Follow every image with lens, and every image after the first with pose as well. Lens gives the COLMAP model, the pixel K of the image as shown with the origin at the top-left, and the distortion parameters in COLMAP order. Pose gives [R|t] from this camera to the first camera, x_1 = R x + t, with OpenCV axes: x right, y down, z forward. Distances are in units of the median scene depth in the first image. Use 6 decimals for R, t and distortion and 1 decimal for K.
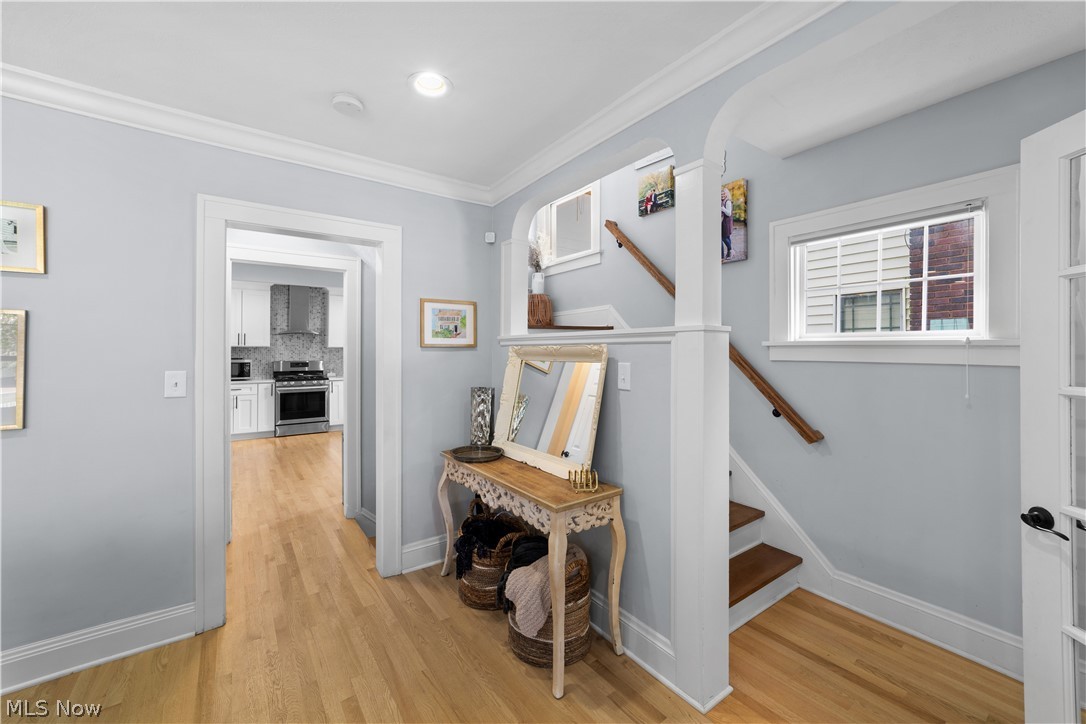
lens RADIAL K [[423.3, 0, 545.2], [0, 423.3, 350.2], [0, 0, 1]] dist [-0.009633, 0.000188]
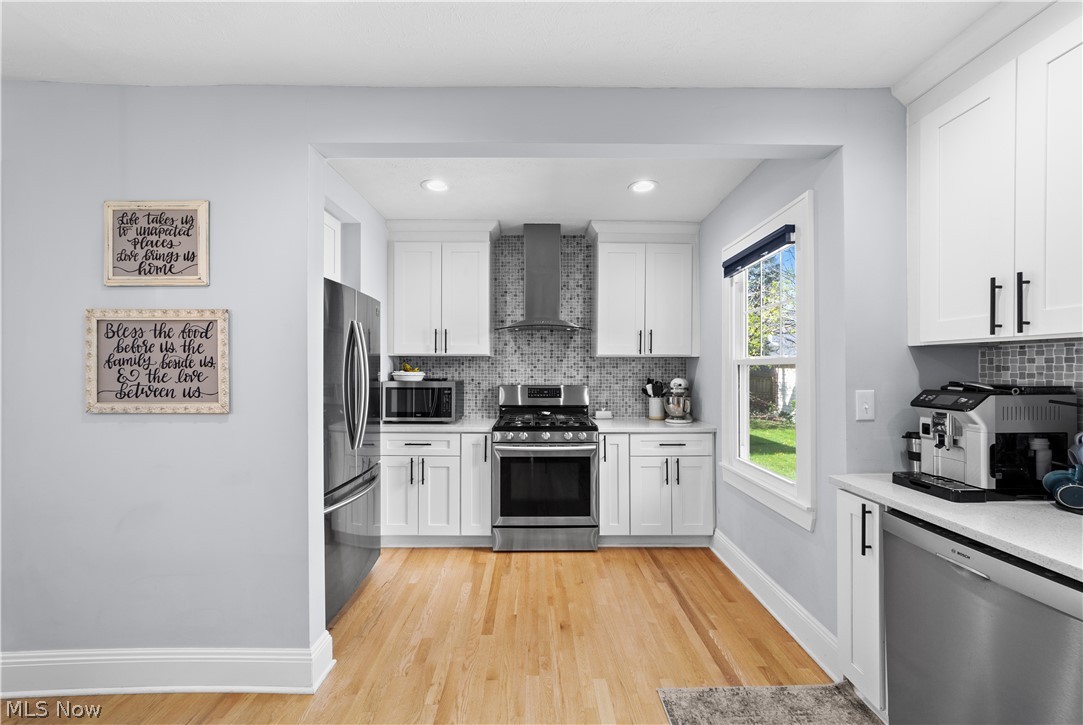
lens RADIAL K [[422.1, 0, 542.9], [0, 422.1, 369.4], [0, 0, 1]] dist [-0.009633, 0.000188]
pose [[0.819424, -0.006228, -0.573154, -0.307433], [0.000101, 0.999943, -0.010722, 0.012411], [0.573188, 0.008728, 0.819377, 0.605882]]
